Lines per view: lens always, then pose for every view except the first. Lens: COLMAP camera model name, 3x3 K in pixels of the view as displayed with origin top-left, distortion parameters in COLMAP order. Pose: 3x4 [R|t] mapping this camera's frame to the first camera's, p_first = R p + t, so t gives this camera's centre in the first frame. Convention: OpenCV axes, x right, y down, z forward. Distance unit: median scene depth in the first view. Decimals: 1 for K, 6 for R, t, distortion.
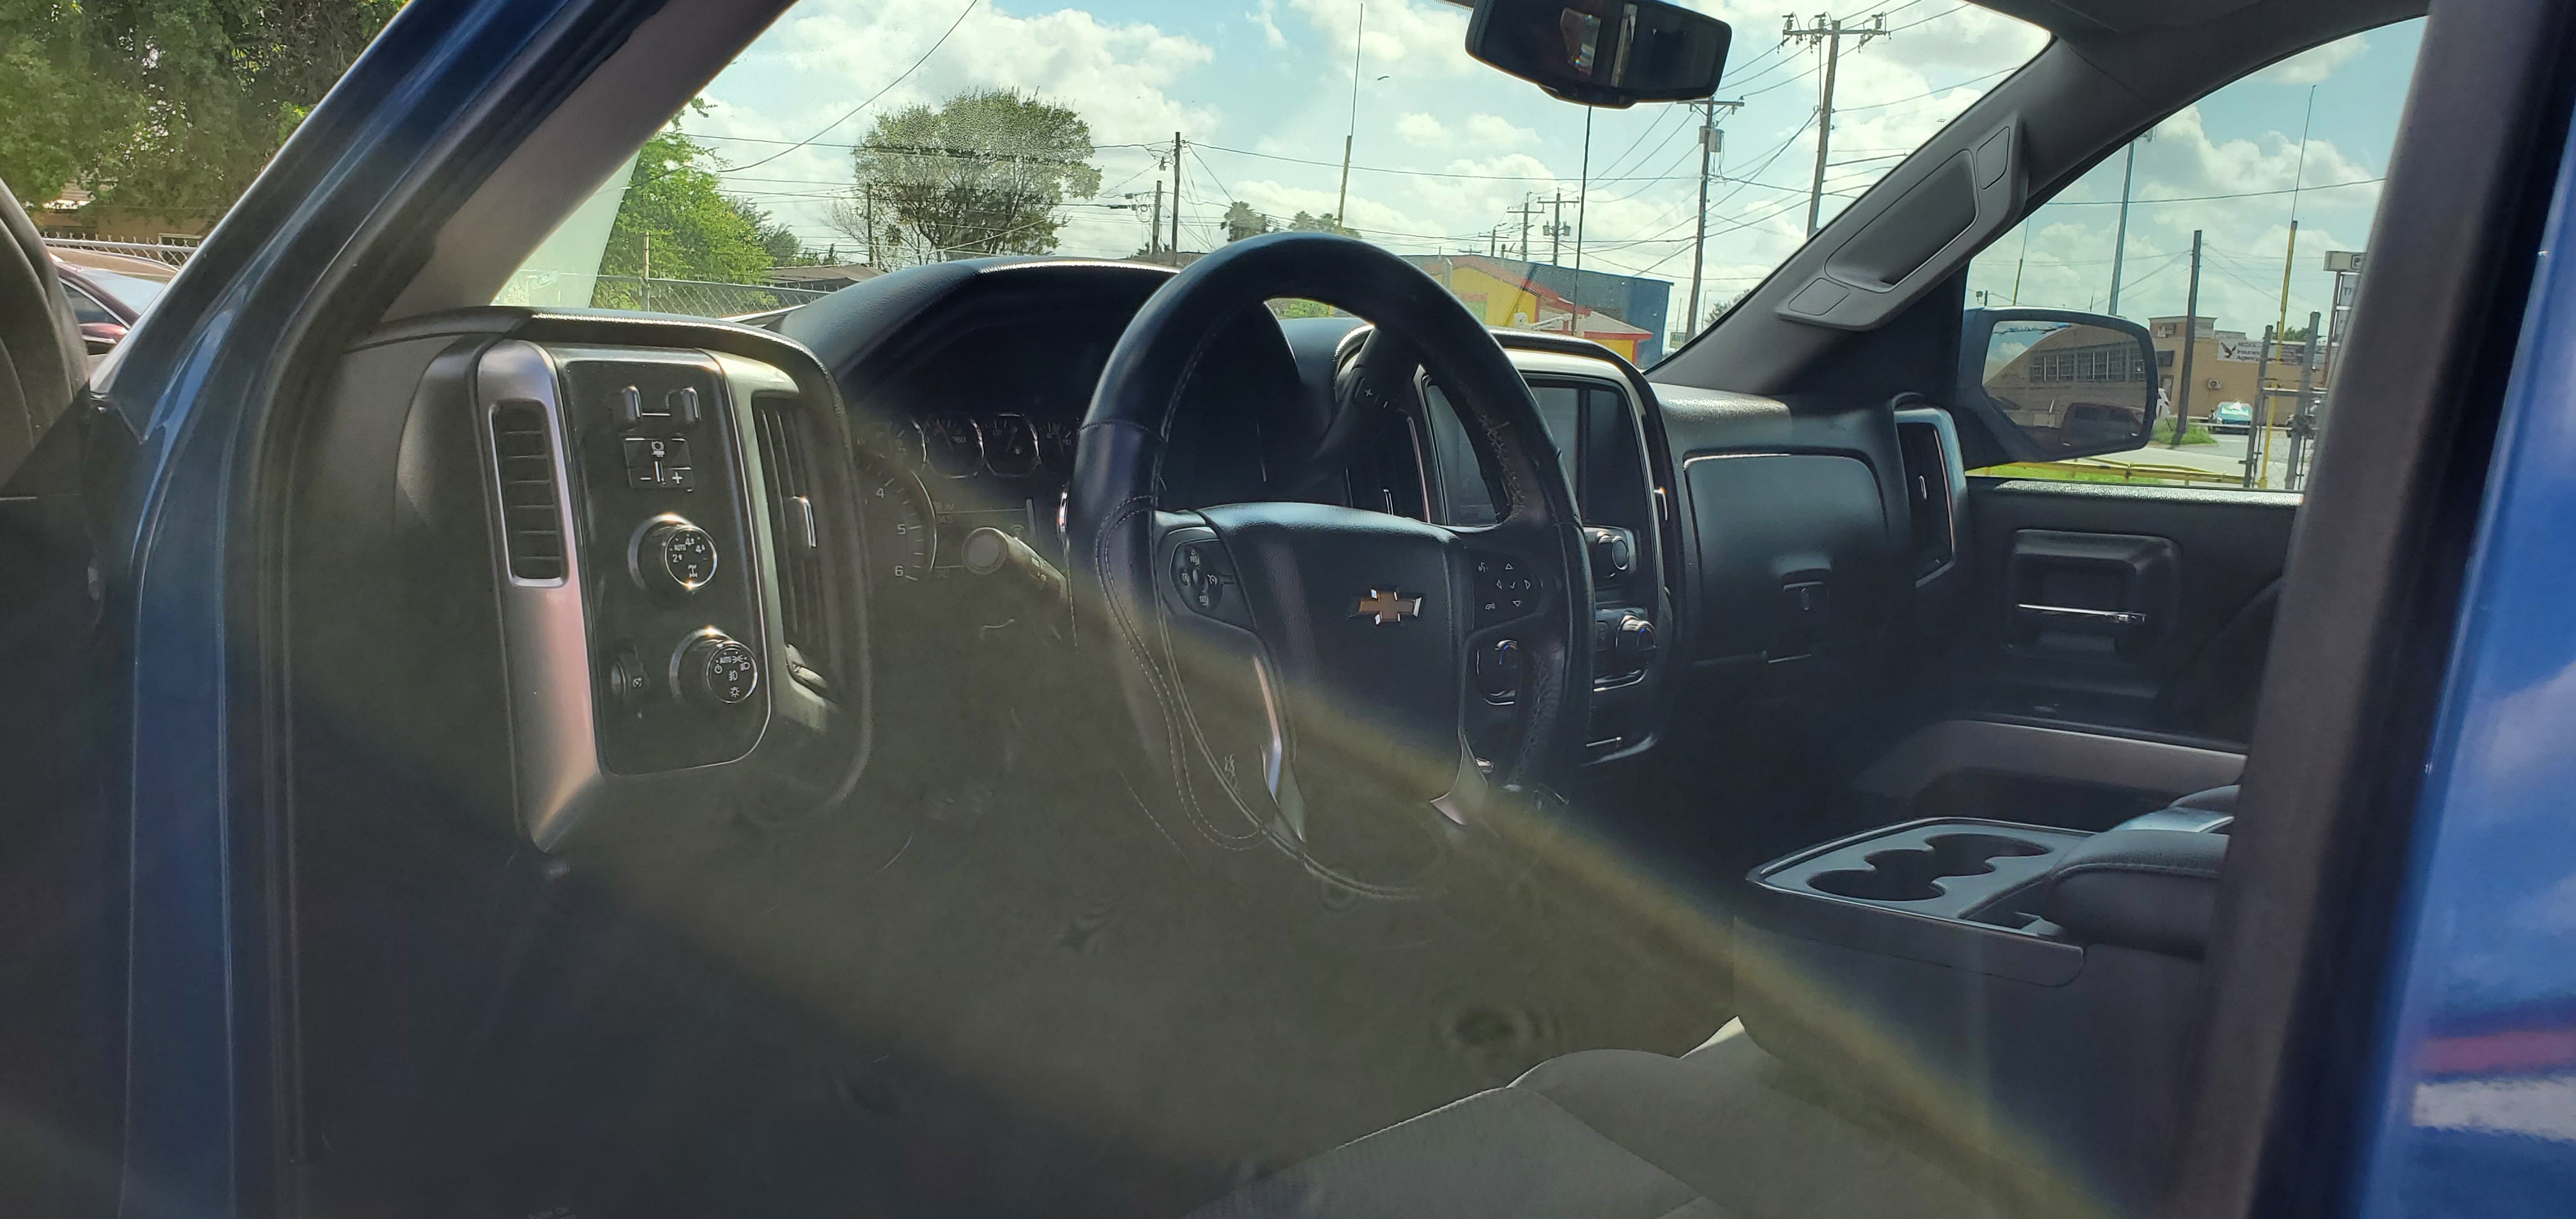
lens RADIAL K [[1989.1, 0, 1288.0], [0, 1989.1, 609.5], [0, 0, 1]] dist [0.210779, -0.507856]
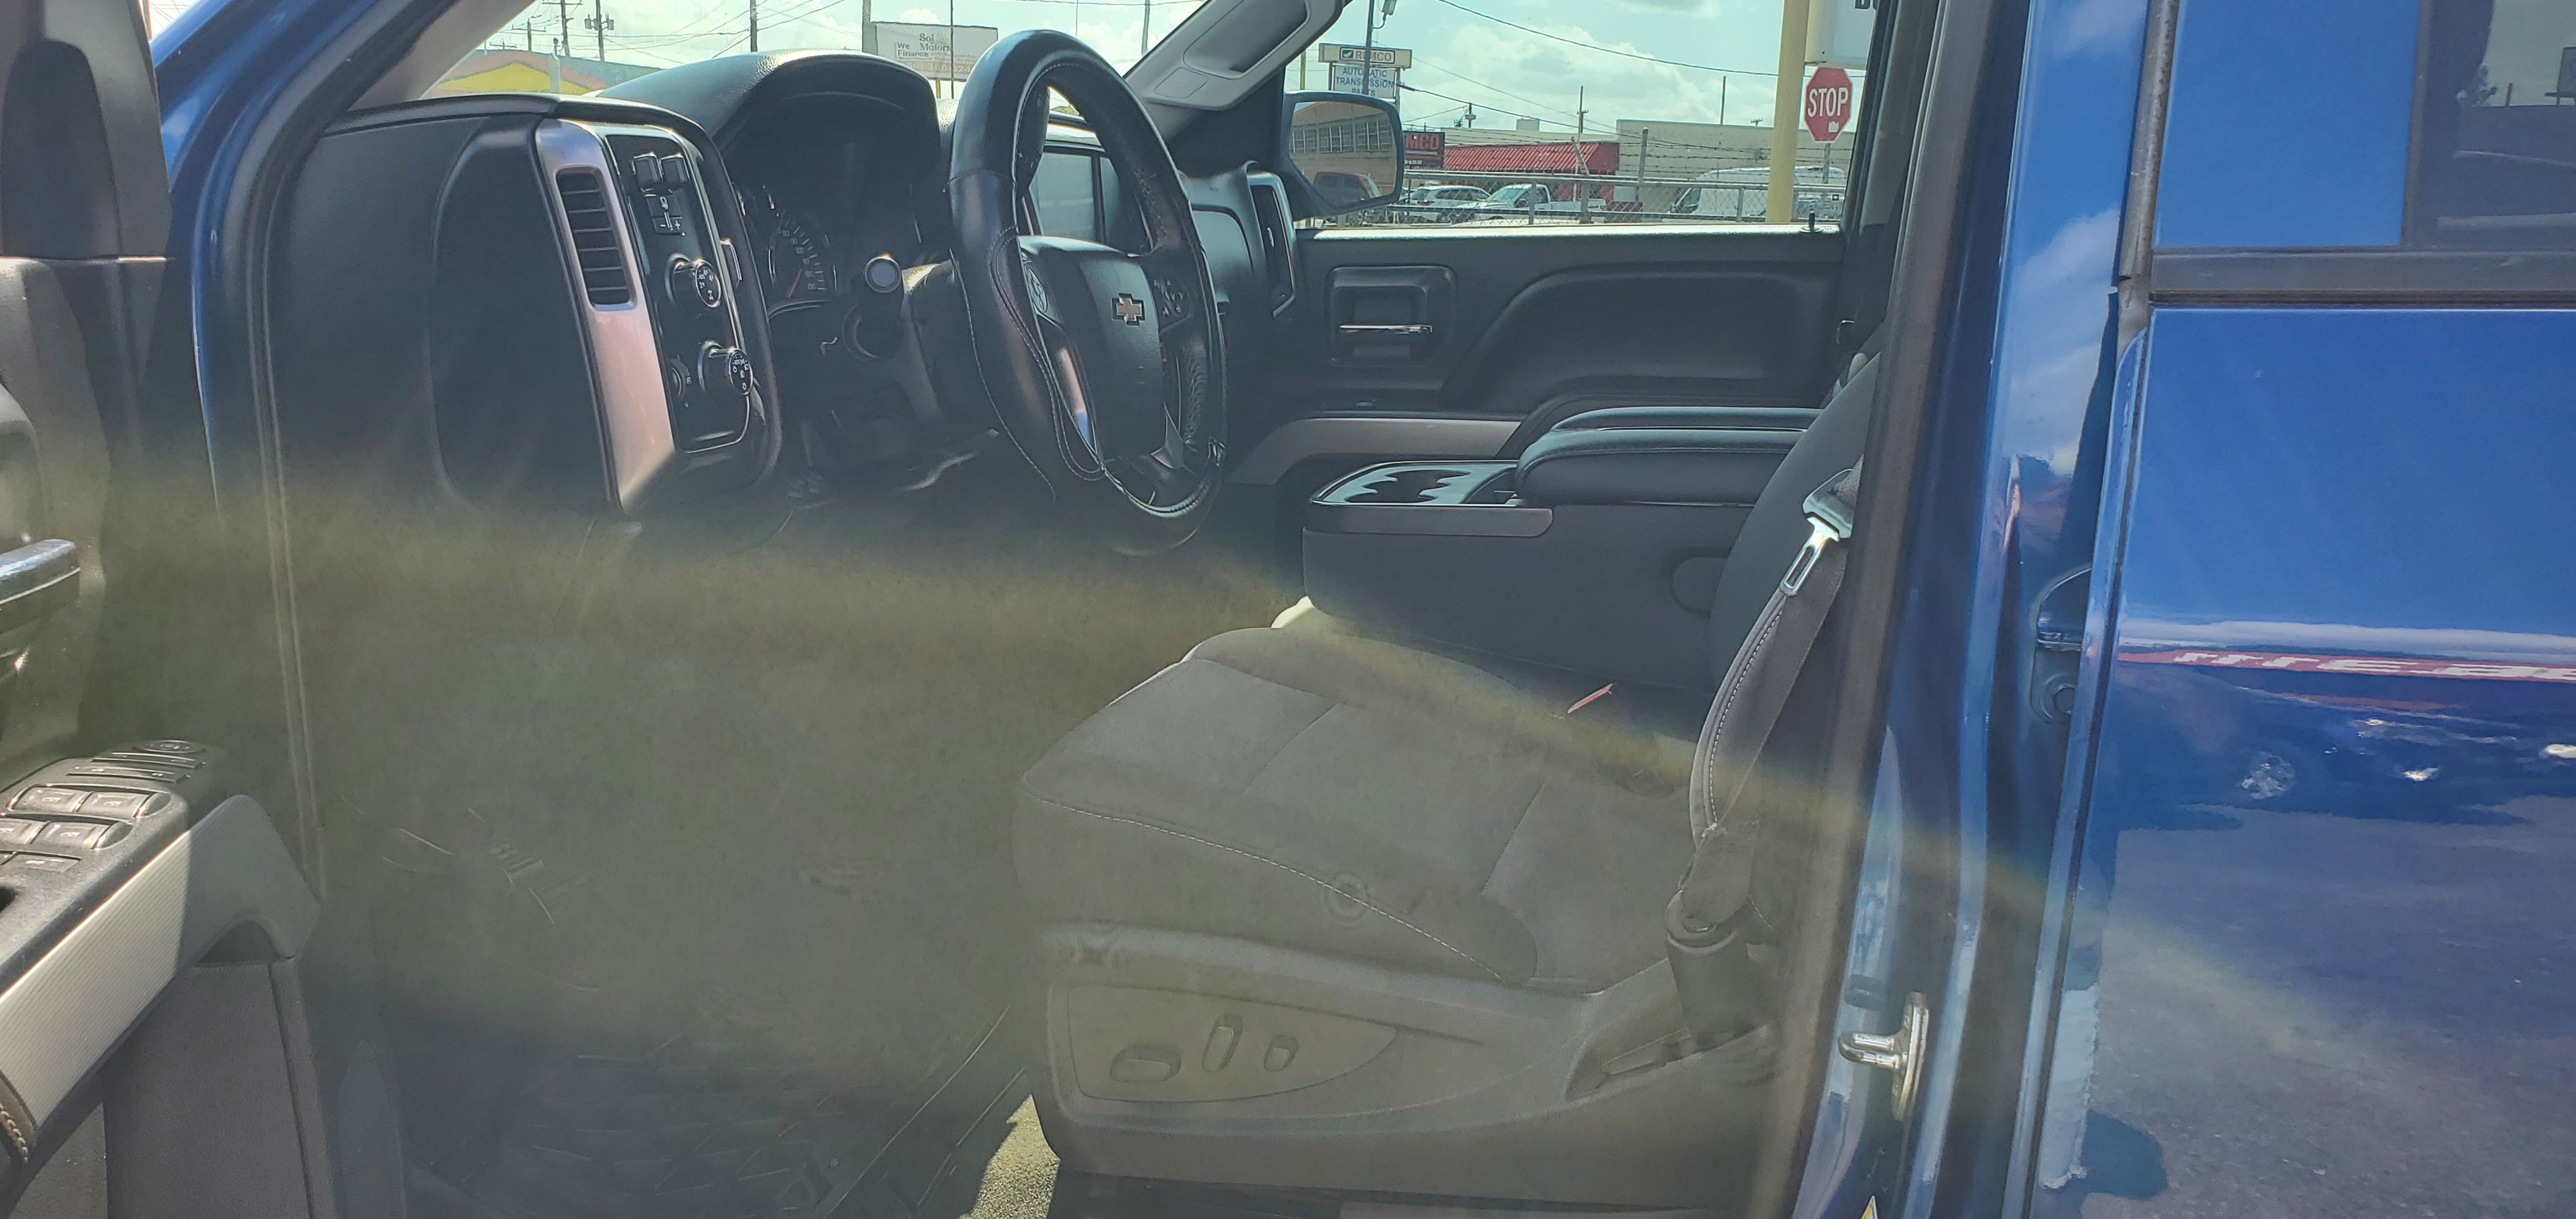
lens RADIAL K [[1989.1, 0, 1288.0], [0, 1989.1, 609.5], [0, 0, 1]] dist [0.210779, -0.507856]
pose [[0.901843, -0.127641, 0.412780, -0.235252], [0.087927, 0.989593, 0.113902, 0.030192], [-0.423023, -0.066427, 0.903681, -0.166304]]
